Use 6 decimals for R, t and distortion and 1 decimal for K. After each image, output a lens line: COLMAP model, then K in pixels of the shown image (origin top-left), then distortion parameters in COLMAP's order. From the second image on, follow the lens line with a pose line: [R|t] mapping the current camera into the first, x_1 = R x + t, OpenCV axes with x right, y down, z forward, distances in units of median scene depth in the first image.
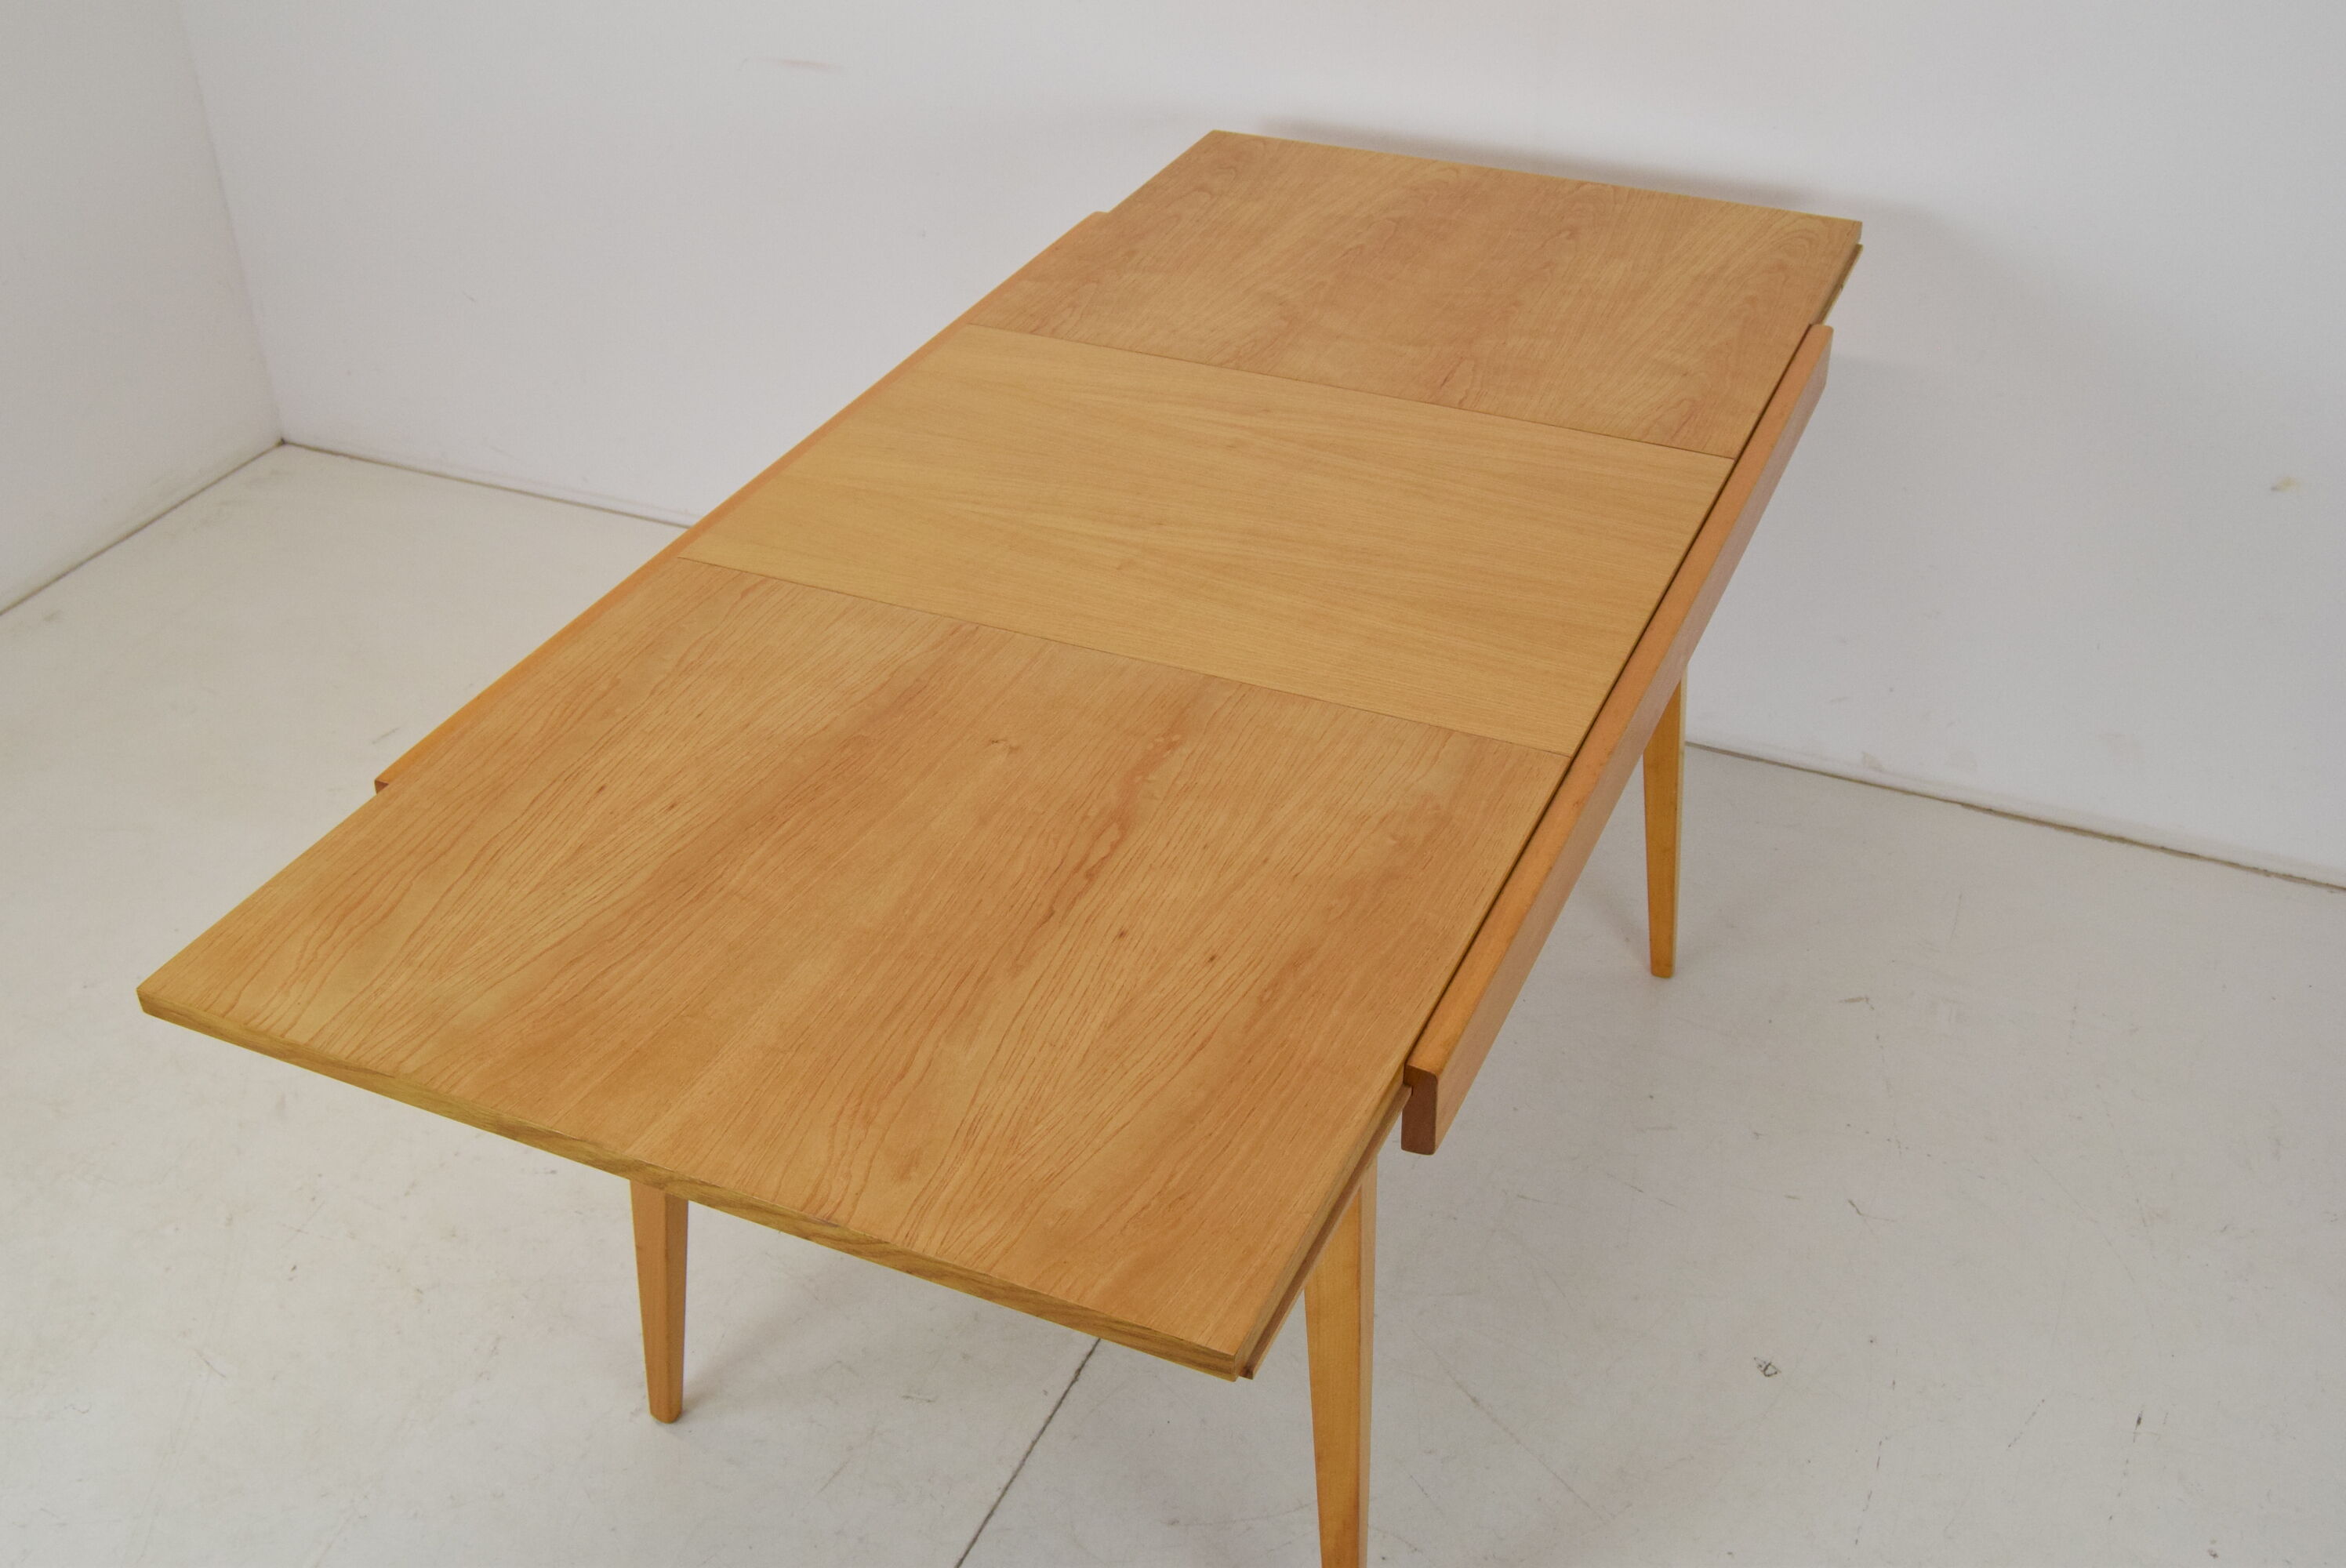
lens RADIAL K [[2357.9, 0, 1173.0], [0, 2357.9, 784.0], [0, 0, 1]] dist [-0.072213, 0.019930]
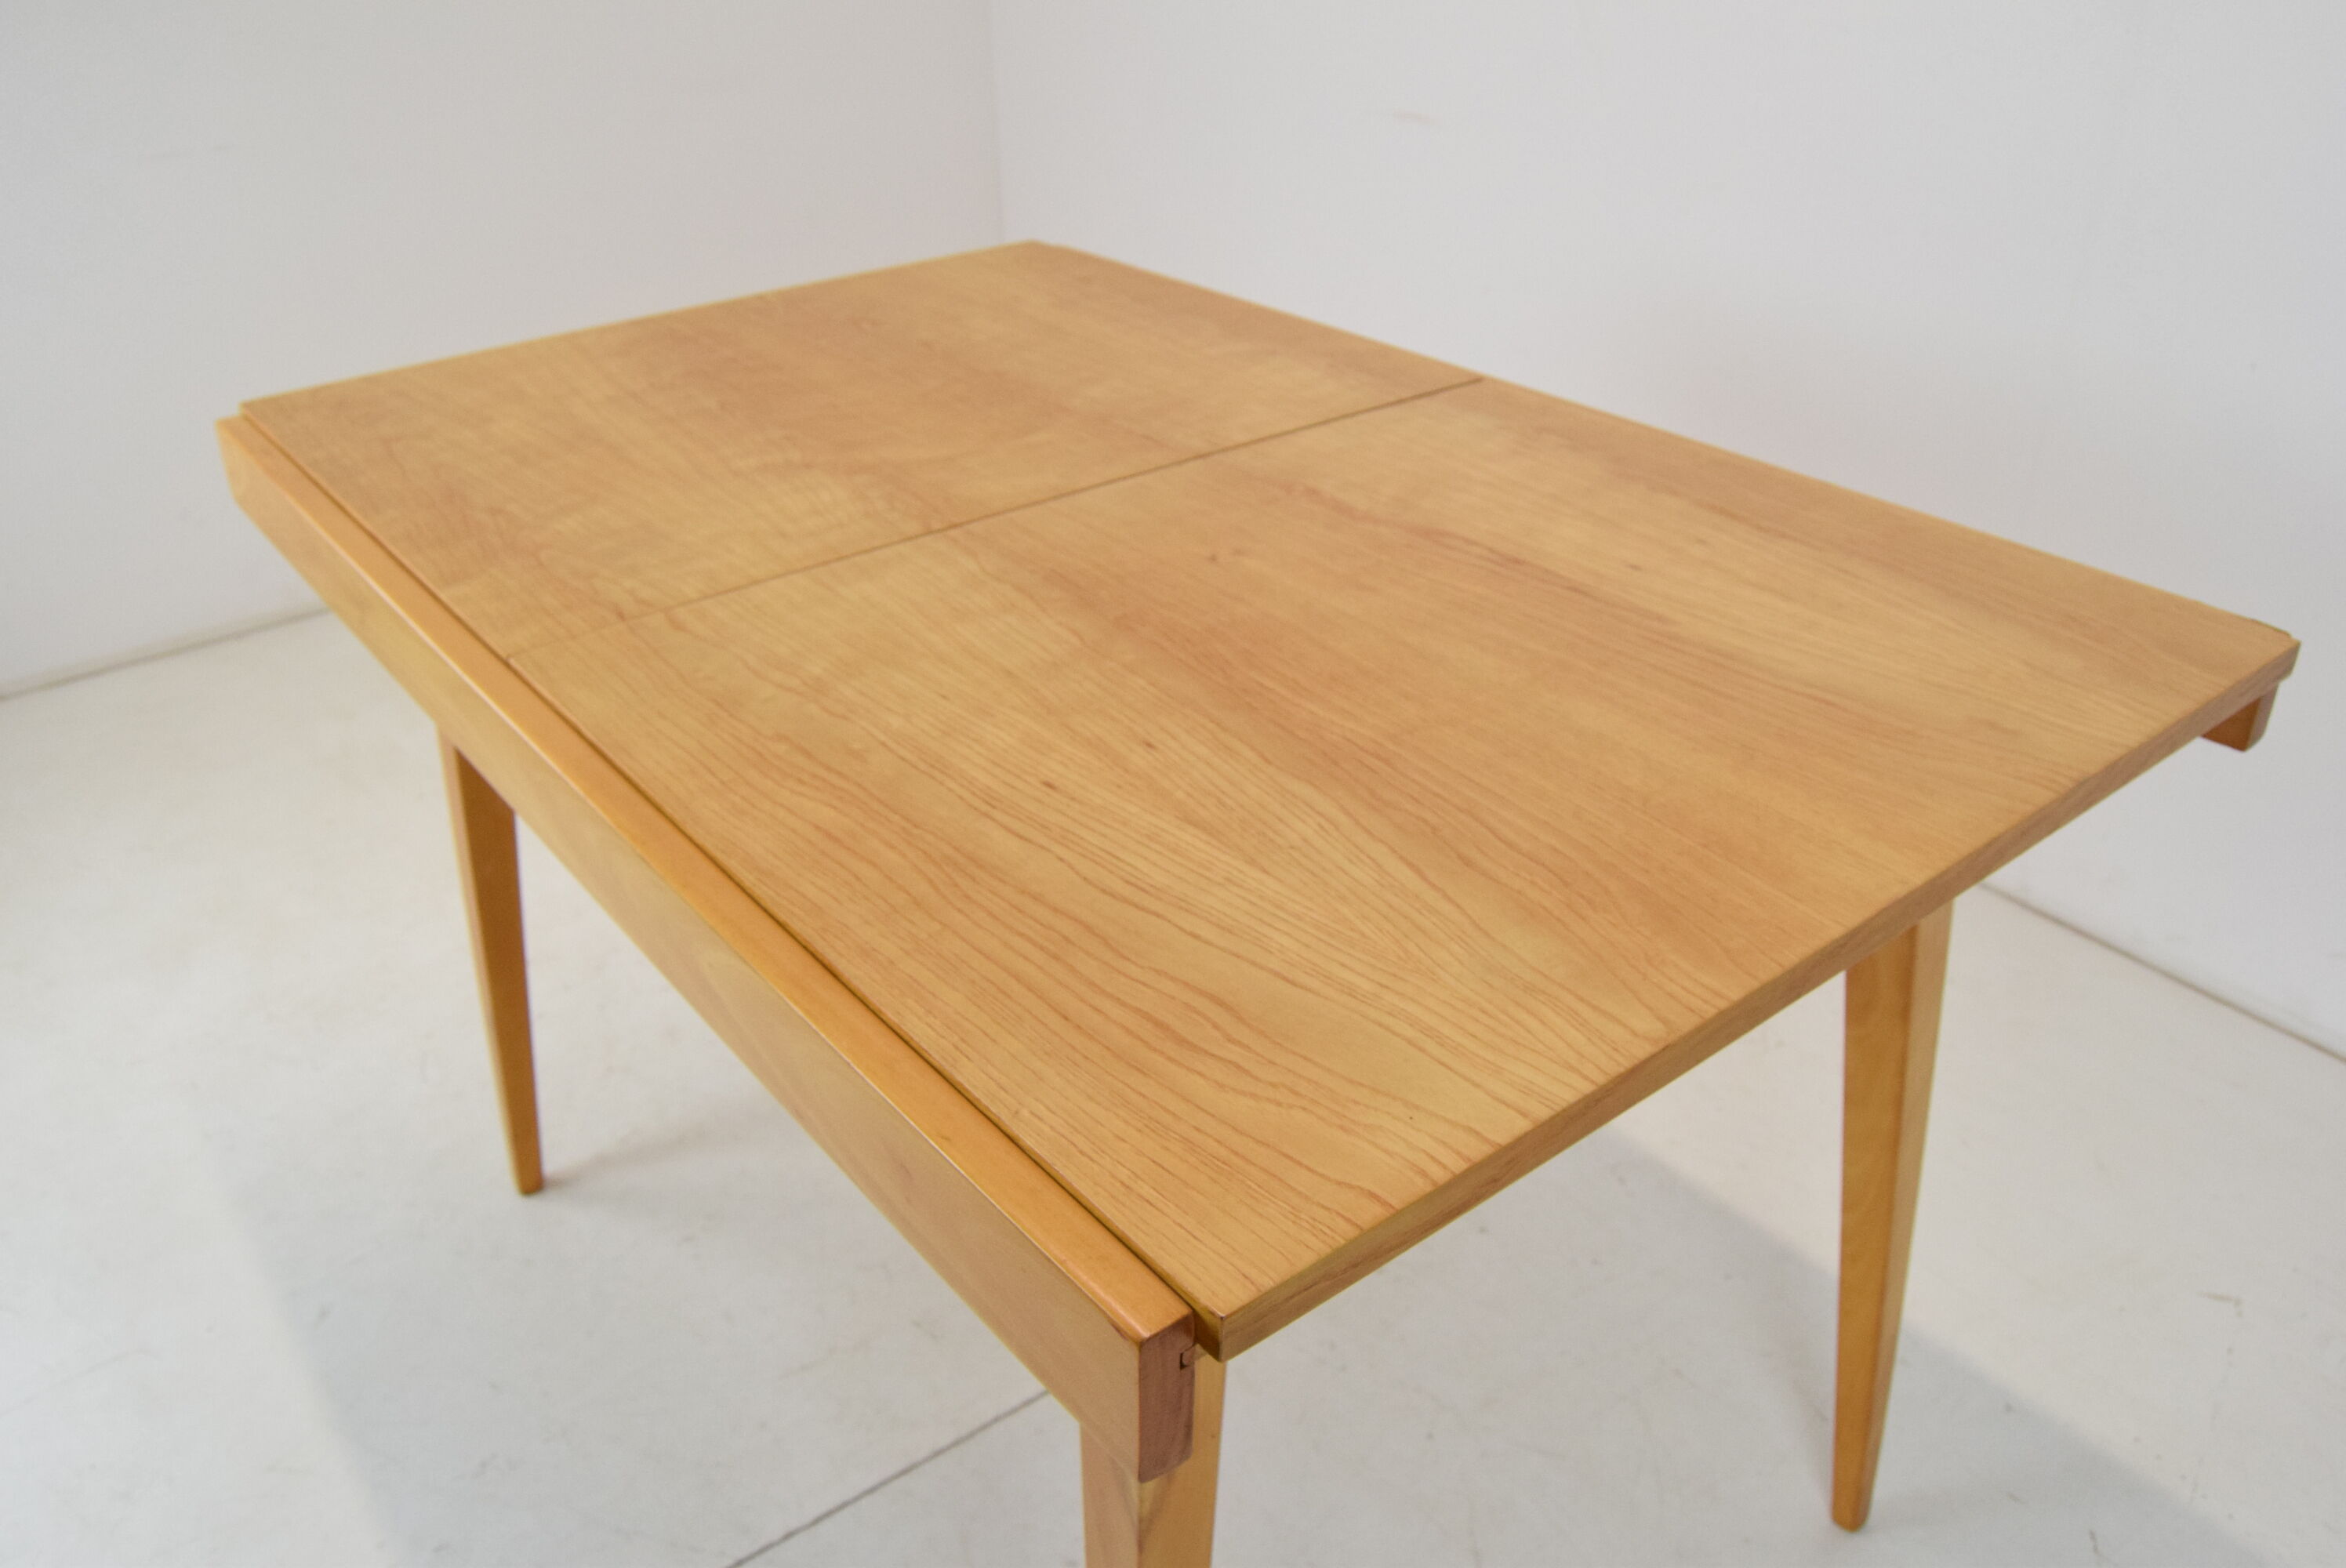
lens RADIAL K [[1808.3, 0, 1173.0], [0, 1808.3, 784.0], [0, 0, 1]] dist [-0.088983, 0.002511]
pose [[0.463982, -0.428157, 0.775501, -0.663555], [0.507434, 0.846036, 0.163503, -0.067468], [-0.726107, 0.317653, 0.609807, 0.720395]]
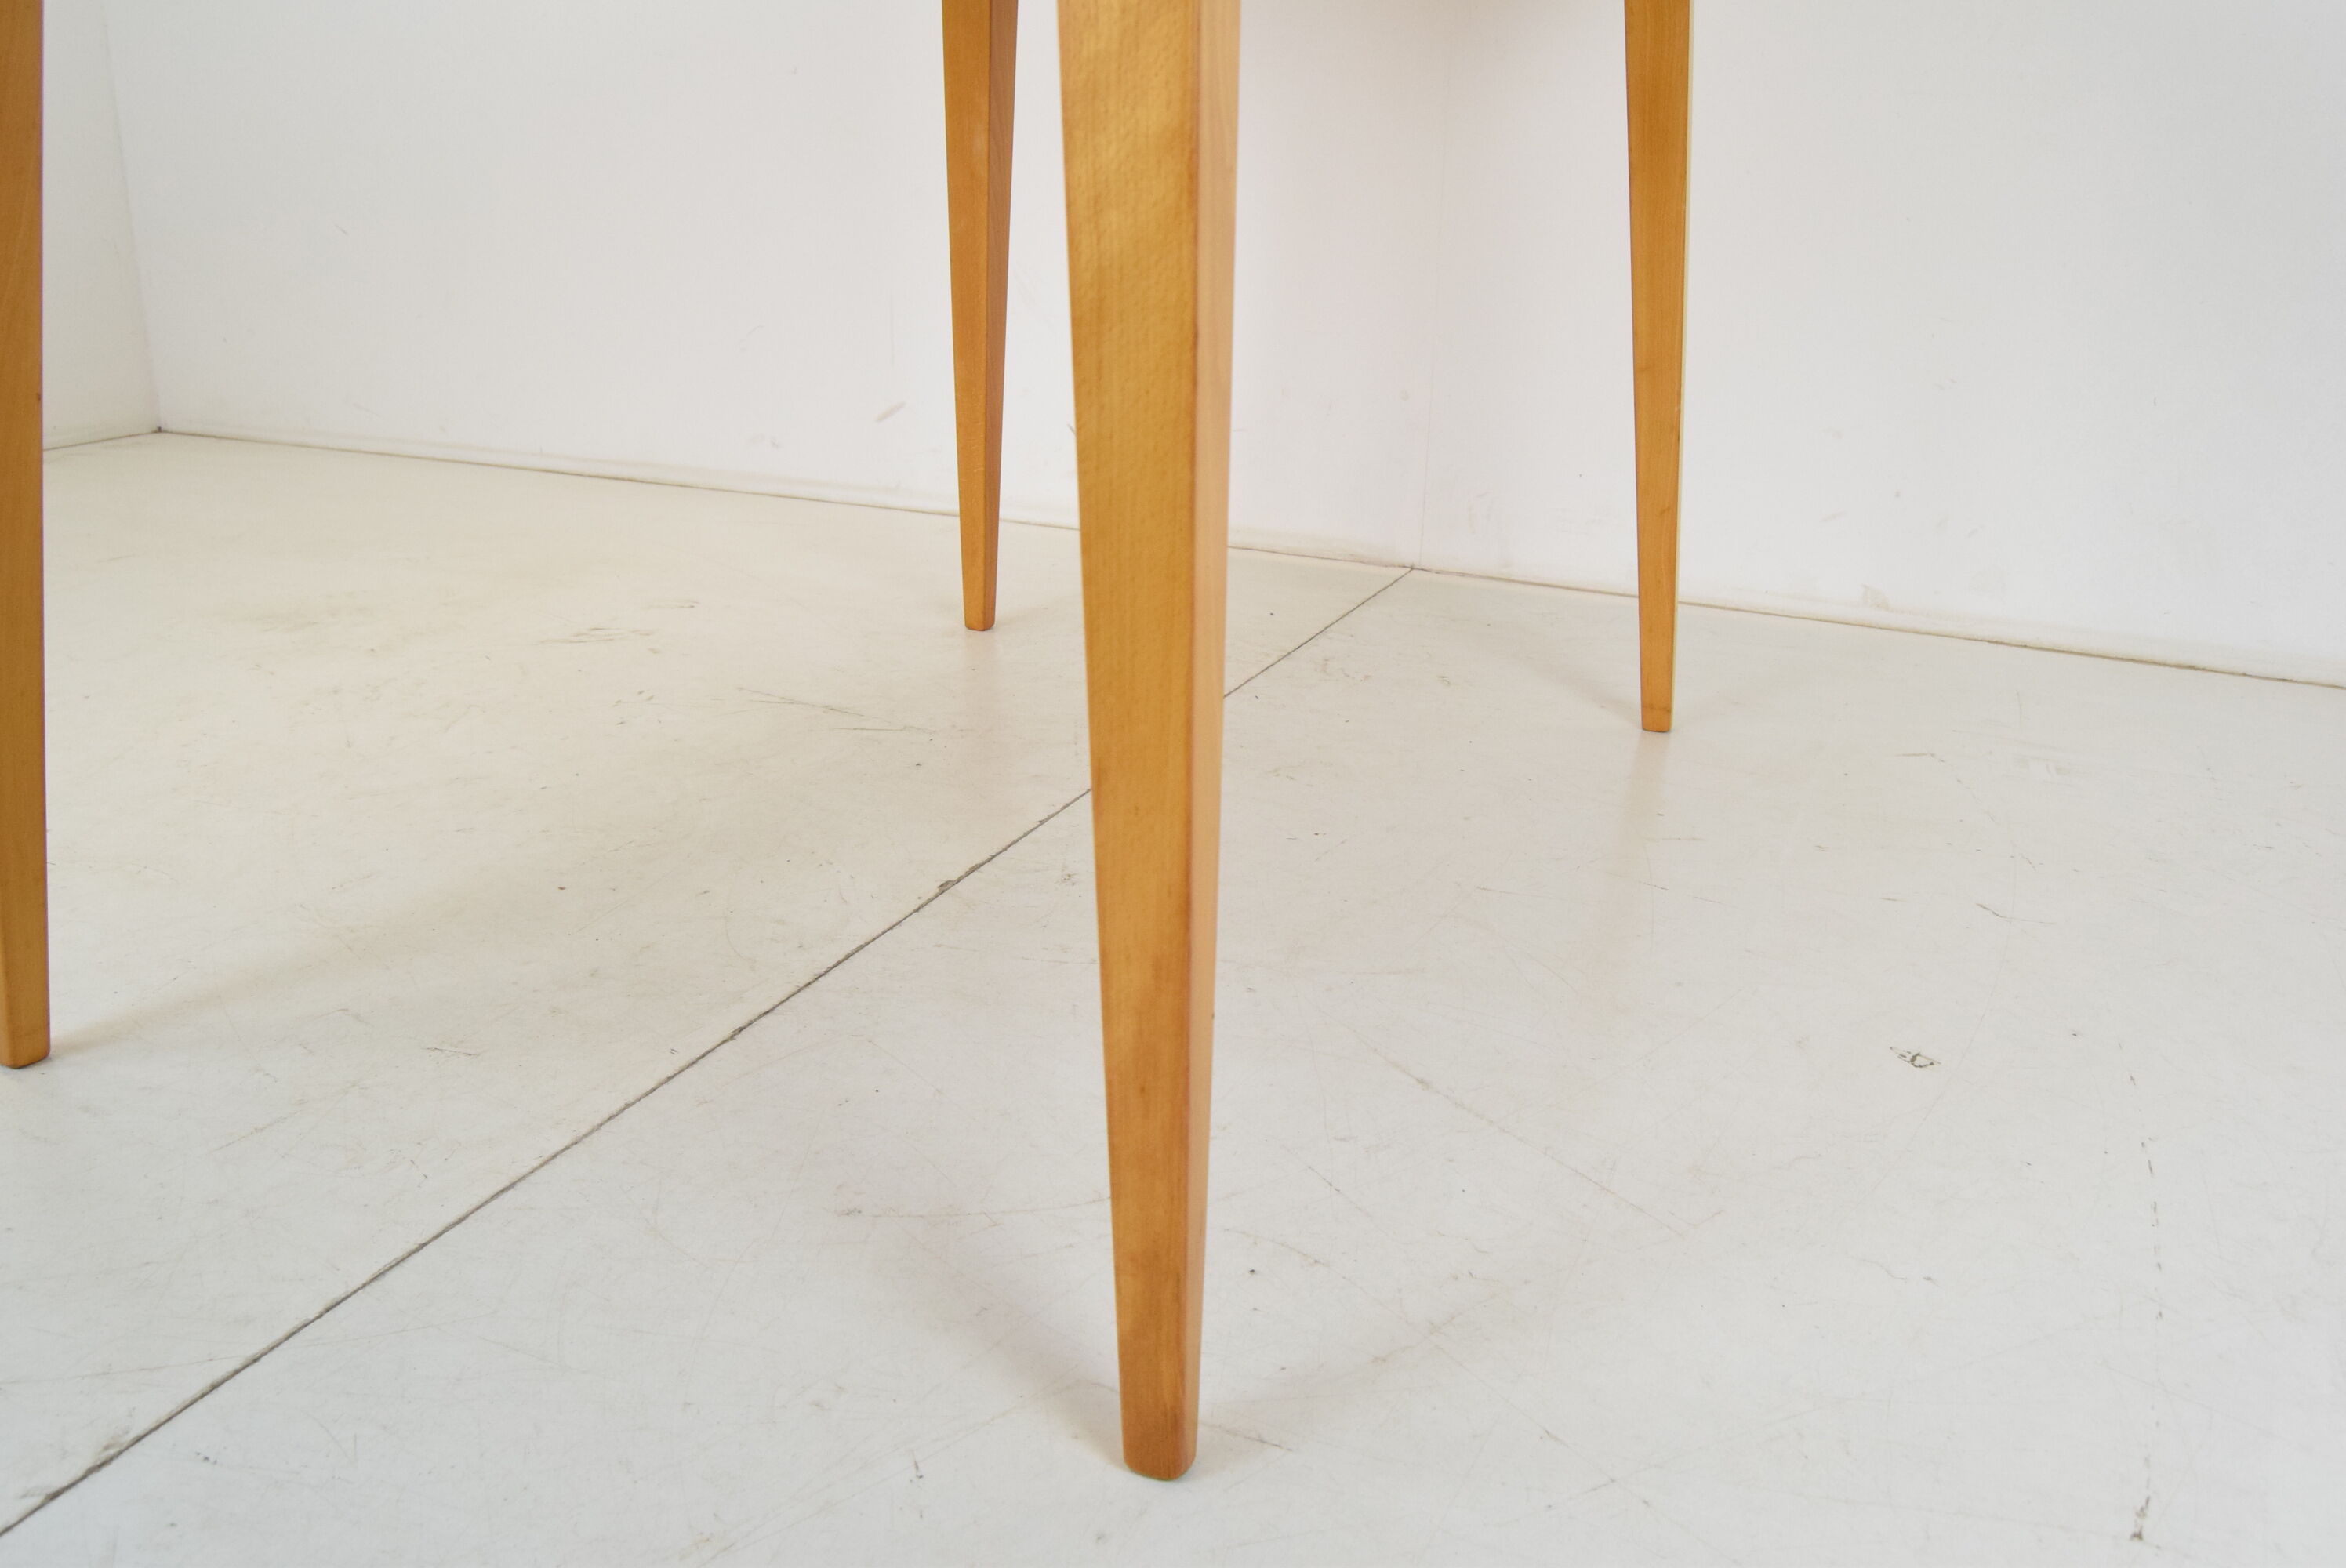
lens RADIAL K [[1835.7, 0, 1173.0], [0, 1835.7, 784.0], [0, 0, 1]] dist [-0.094988, 0.031980]
pose [[0.999244, 0.035527, 0.015790, 0.083043], [-0.030224, 0.965329, -0.259282, 0.439619], [-0.024454, 0.258609, 0.965673, 0.786338]]
